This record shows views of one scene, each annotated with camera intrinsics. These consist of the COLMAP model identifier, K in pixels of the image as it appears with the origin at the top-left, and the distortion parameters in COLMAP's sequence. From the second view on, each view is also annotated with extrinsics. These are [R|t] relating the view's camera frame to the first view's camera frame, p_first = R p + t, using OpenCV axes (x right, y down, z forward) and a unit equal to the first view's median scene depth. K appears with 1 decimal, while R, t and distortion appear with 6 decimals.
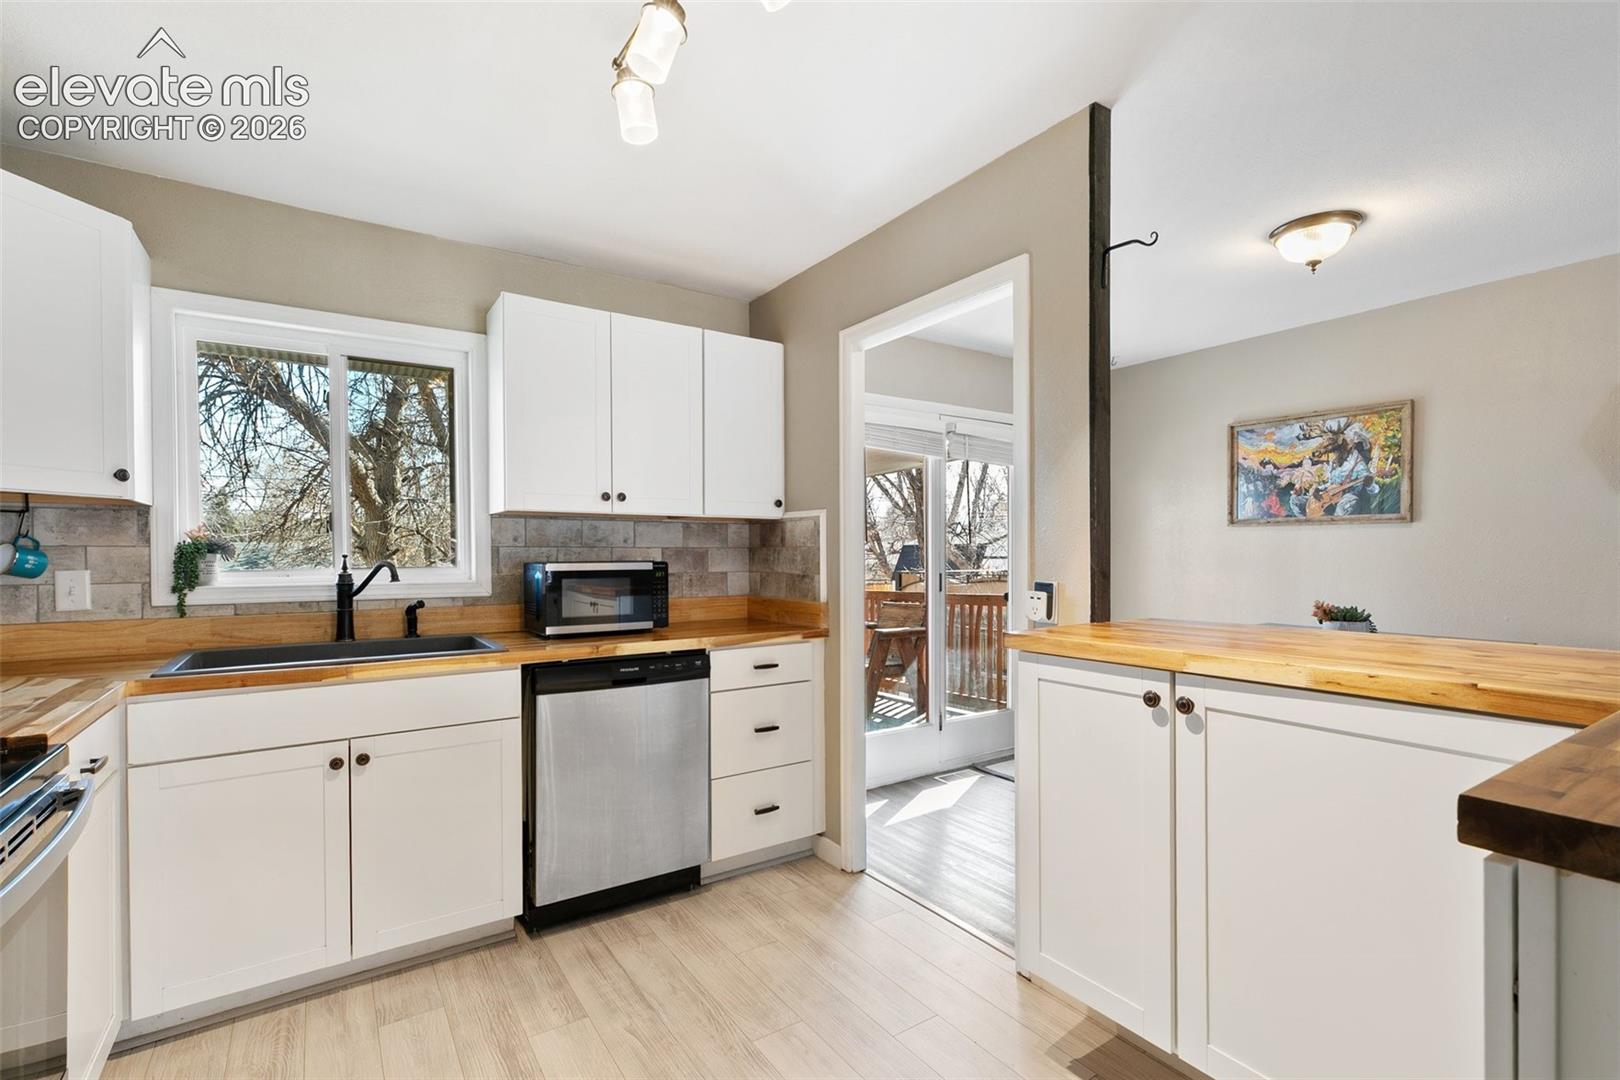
lens RADIAL K [[730.2, 0, 805.9], [0, 730.2, 562.2], [0, 0, 1]] dist [0.005025, -0.000299]
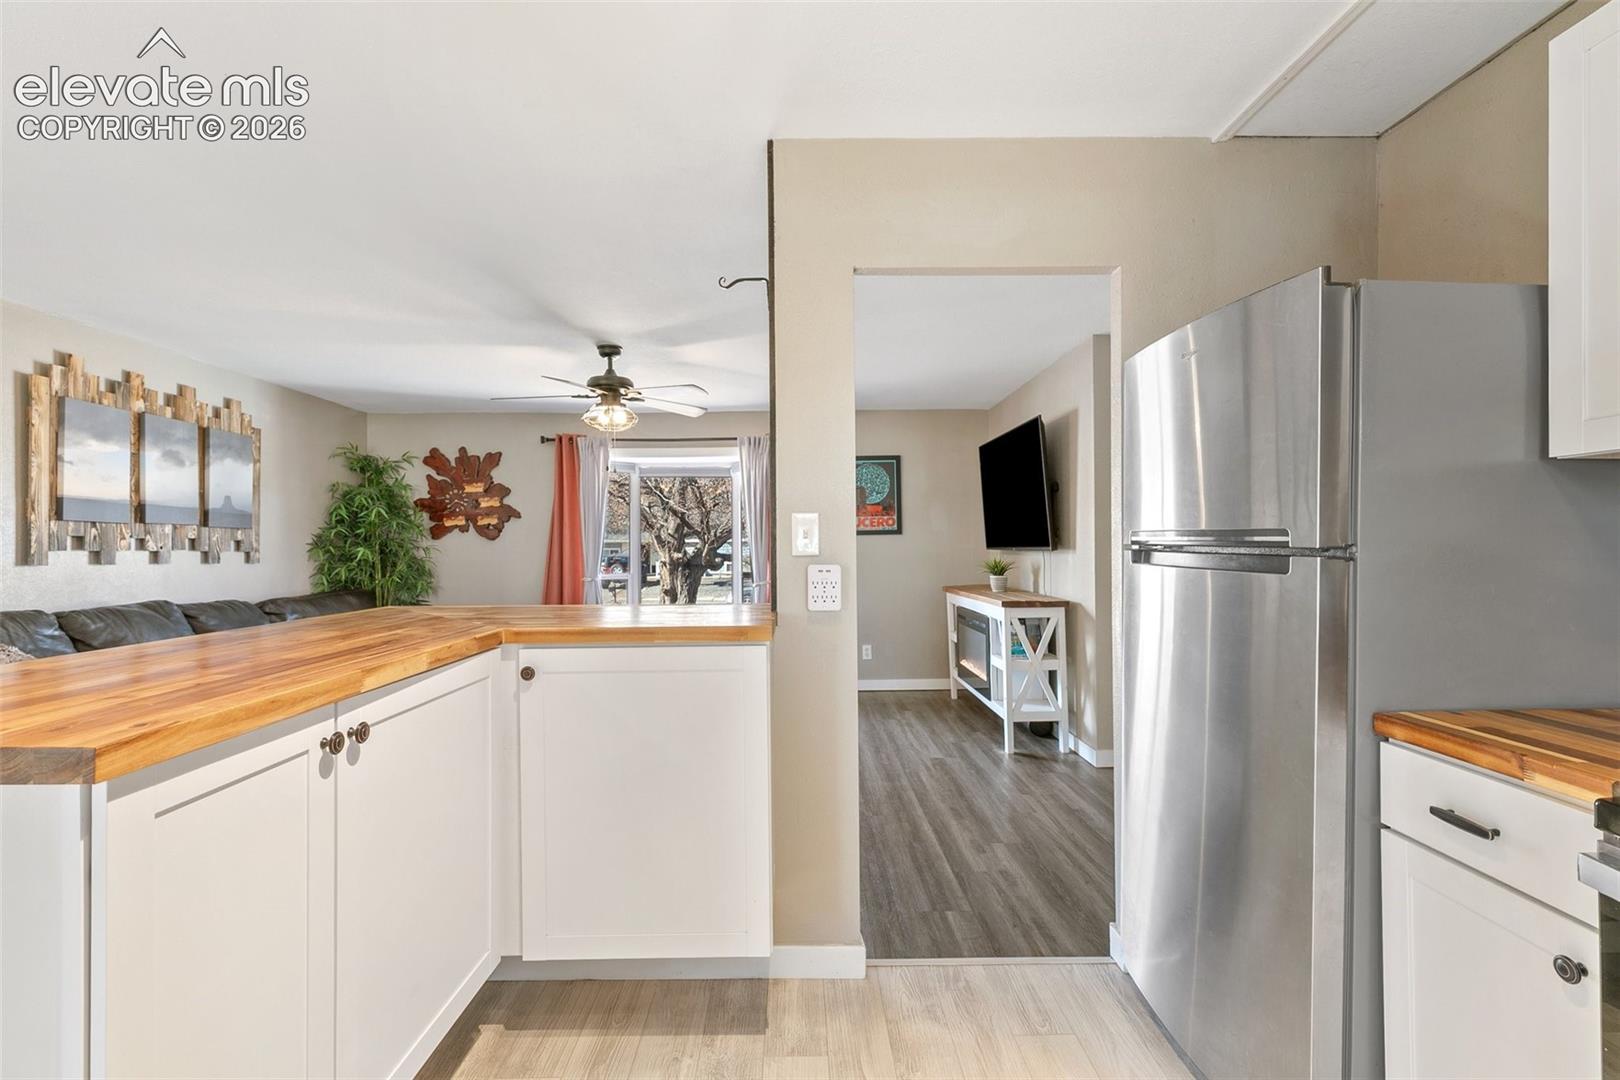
lens RADIAL K [[719.2, 0, 805.8], [0, 719.2, 541.7], [0, 0, 1]] dist [0.004082, -0.000269]
pose [[-0.838304, 0.010887, 0.545095, -0.146014], [0.014760, 0.999887, 0.002730, -0.007994], [-0.545004, 0.010334, -0.838370, 0.546317]]
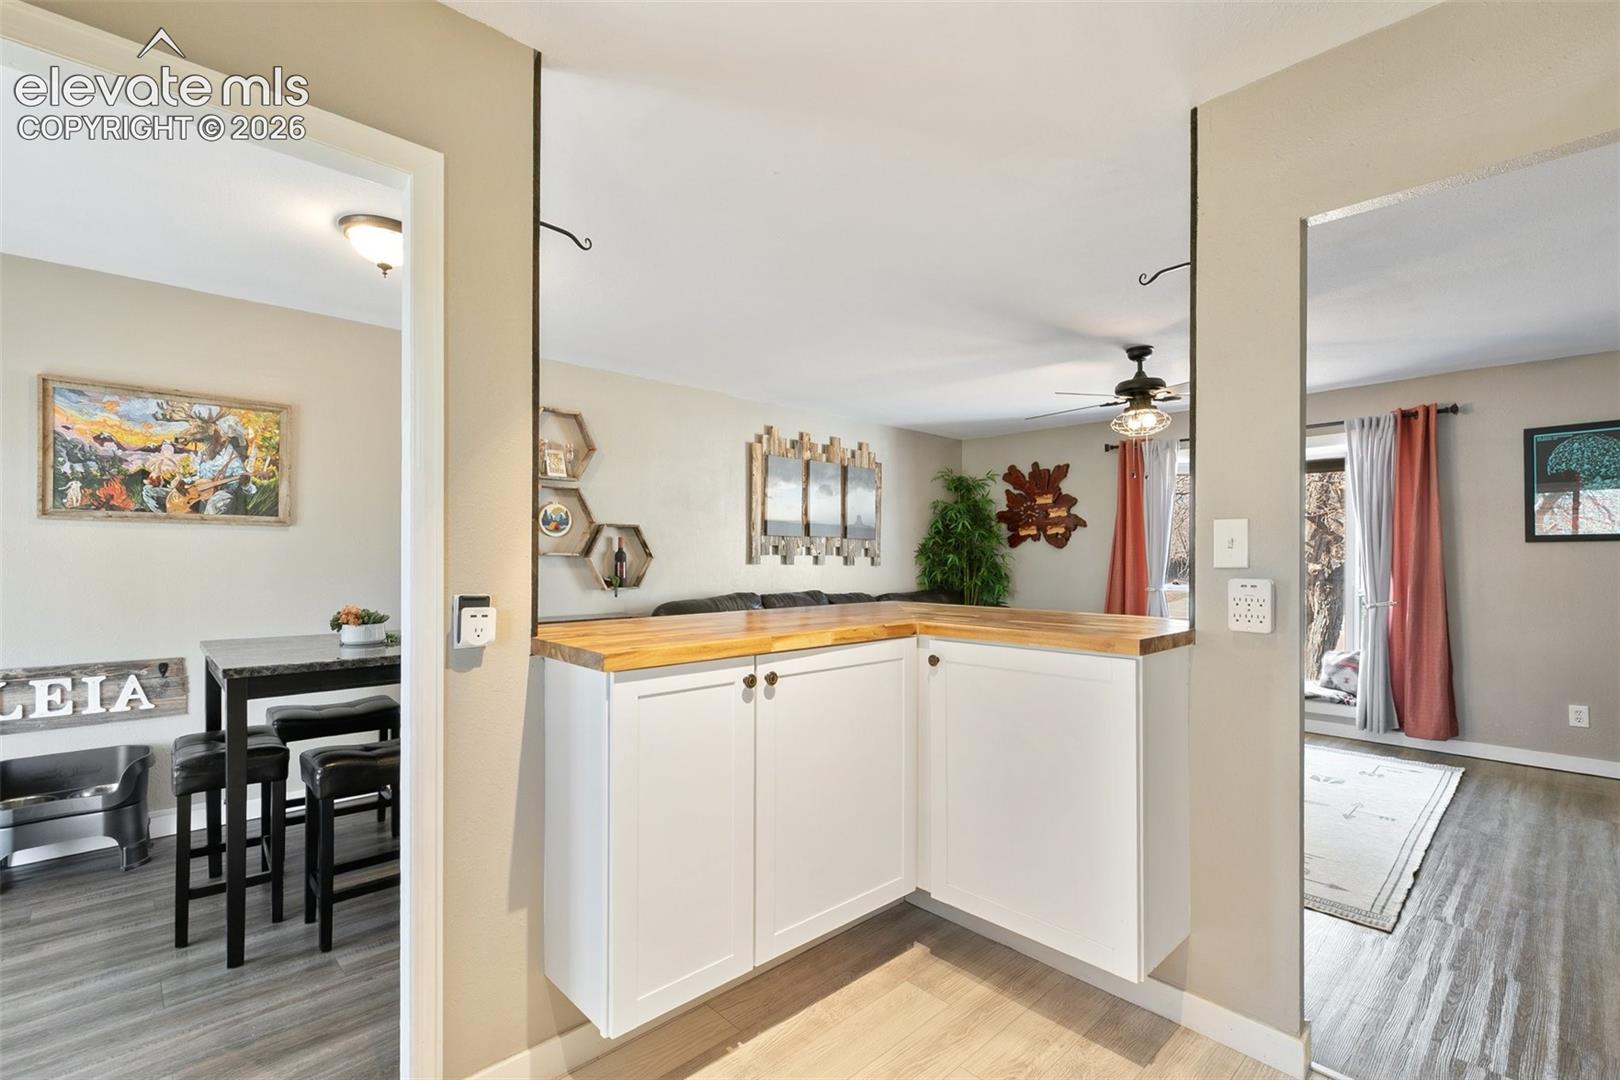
lens RADIAL K [[732.5, 0, 810.2], [0, 732.5, 557.3], [0, 0, 1]] dist [0.005767, 0.000229]
pose [[-0.168239, -0.001364, 0.985745, -0.290371], [0.009383, 0.999952, 0.002985, -0.007042], [-0.985702, 0.009752, -0.168218, 0.442081]]
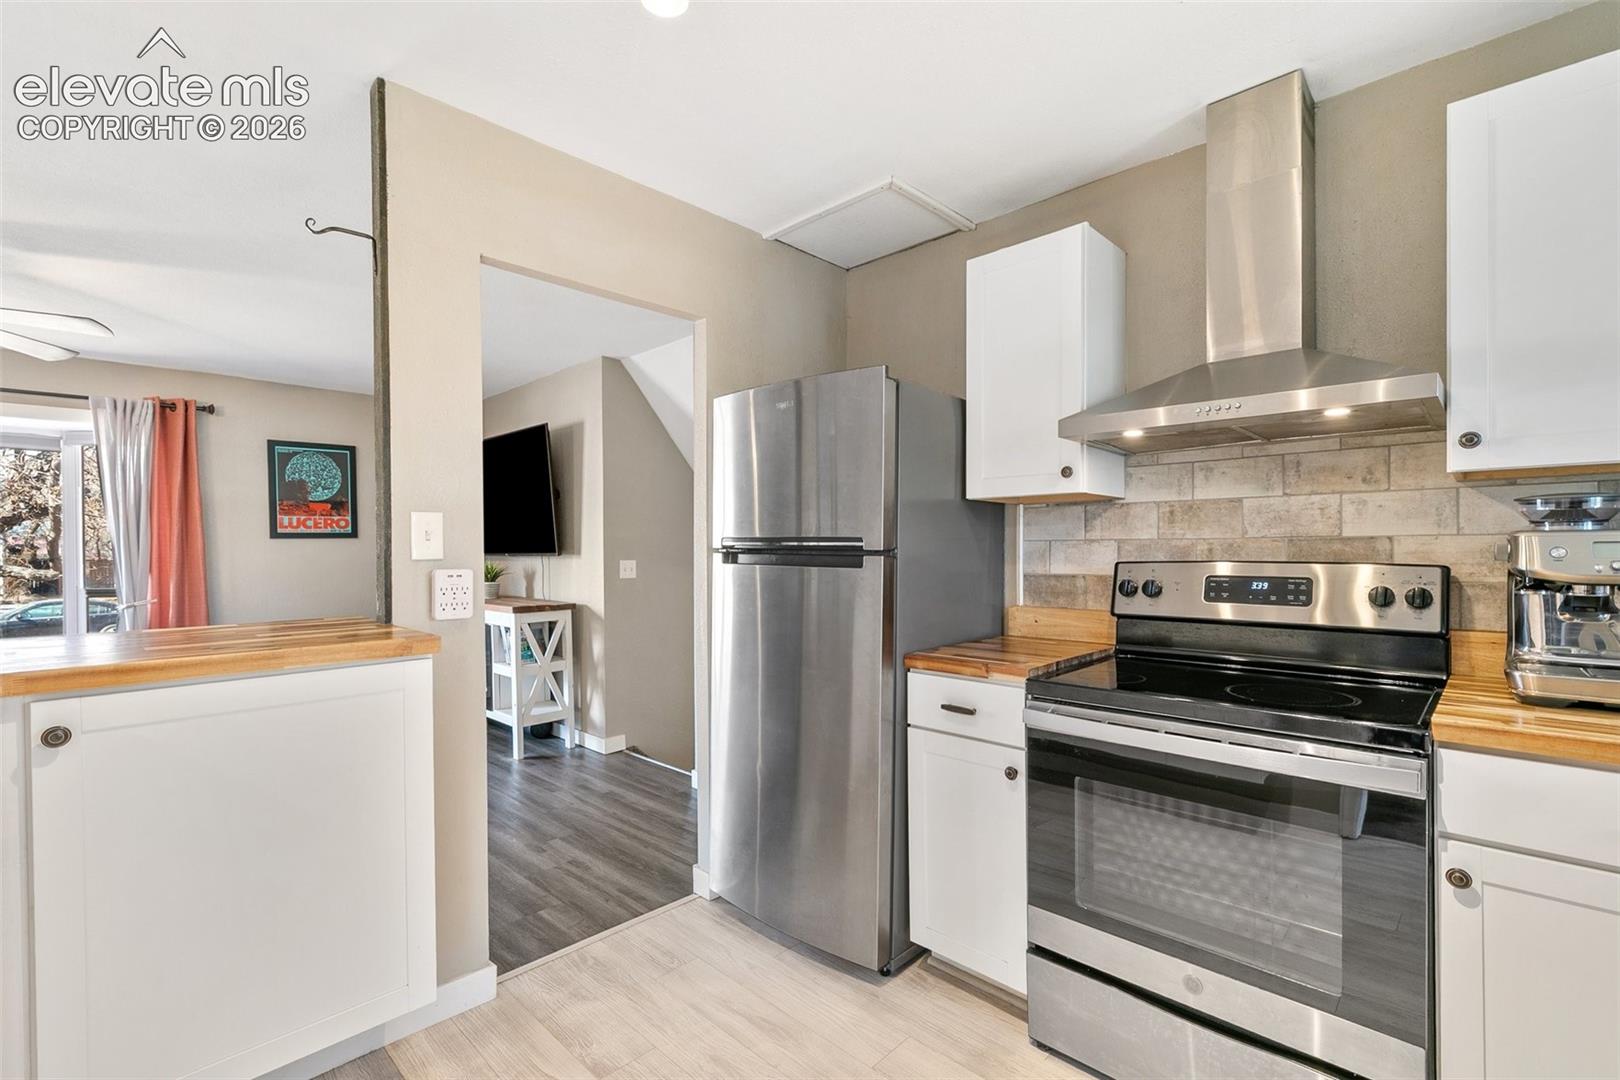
lens RADIAL K [[724.1, 0, 806.4], [0, 724.1, 551.1], [0, 0, 1]] dist [0.003670, 0.000068]
pose [[-0.977623, 0.008358, -0.210199, 0.010432], [0.005436, 0.999880, 0.014479, -0.007553], [0.210295, 0.013012, -0.977551, 0.632308]]
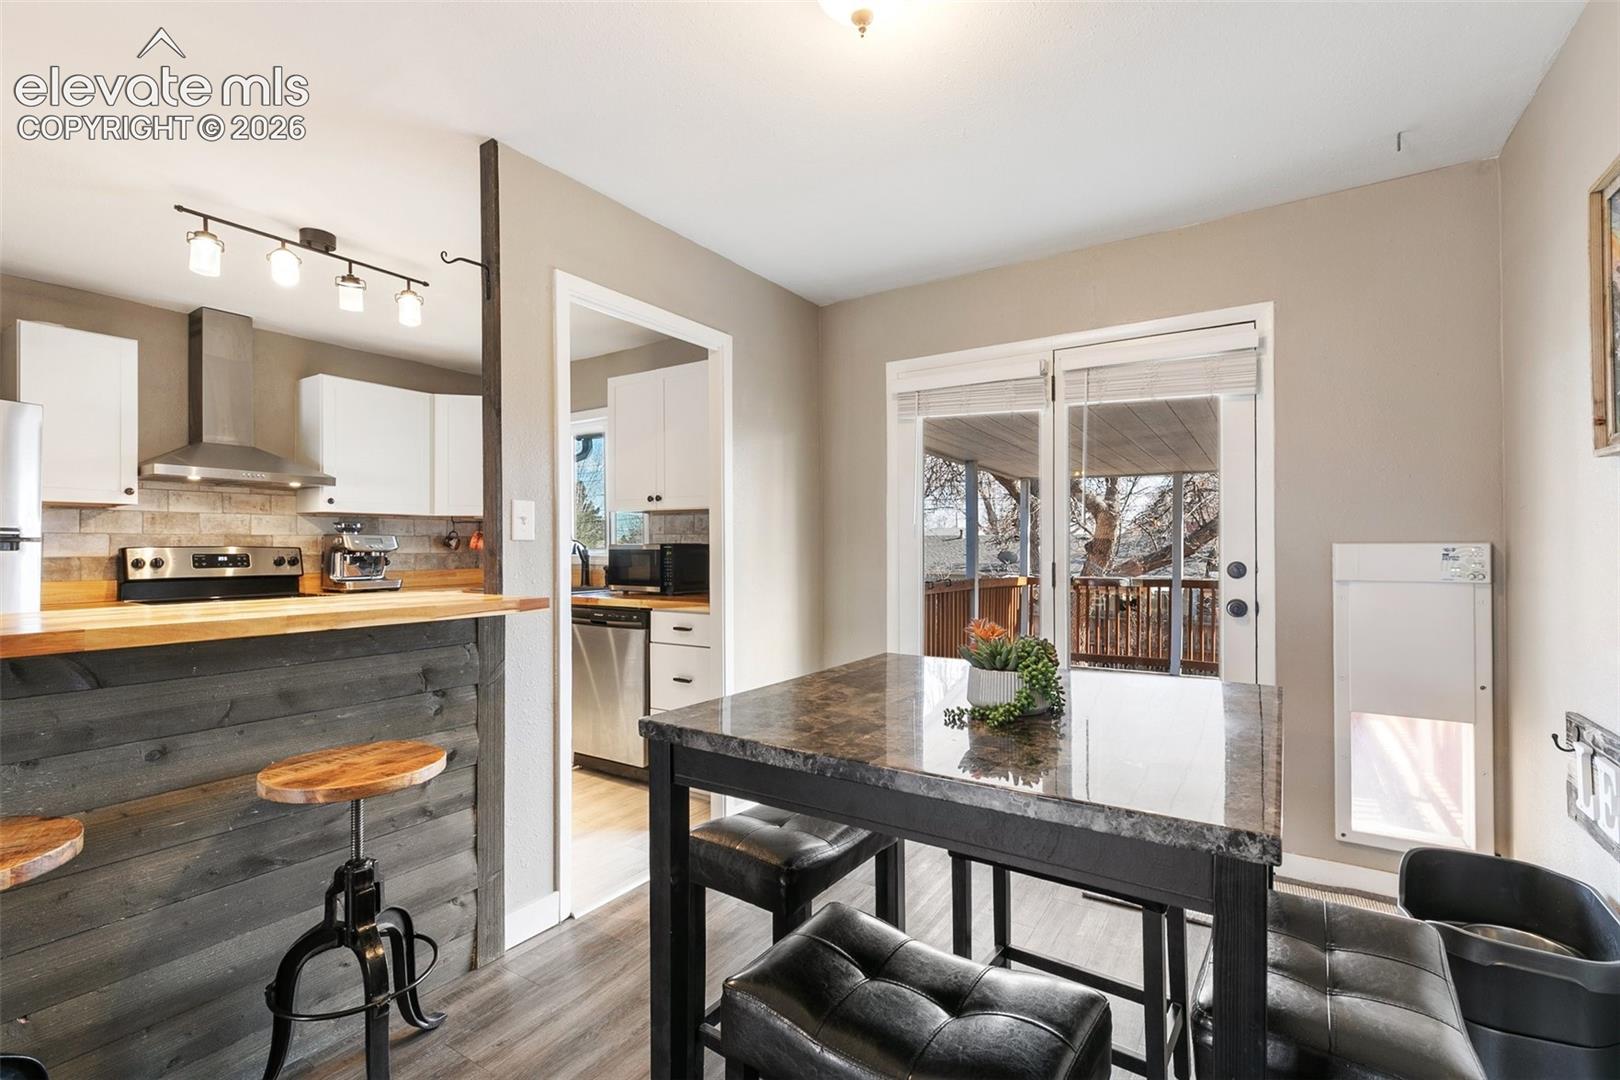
lens RADIAL K [[722.3, 0, 806.4], [0, 722.3, 545.8], [0, 0, 1]] dist [0.004379, 0.000211]
pose [[0.392765, 0.001661, -0.919637, 0.879261], [-0.010090, 0.999946, -0.002503, 0.002773], [0.919583, 0.010262, 0.392761, 0.548694]]
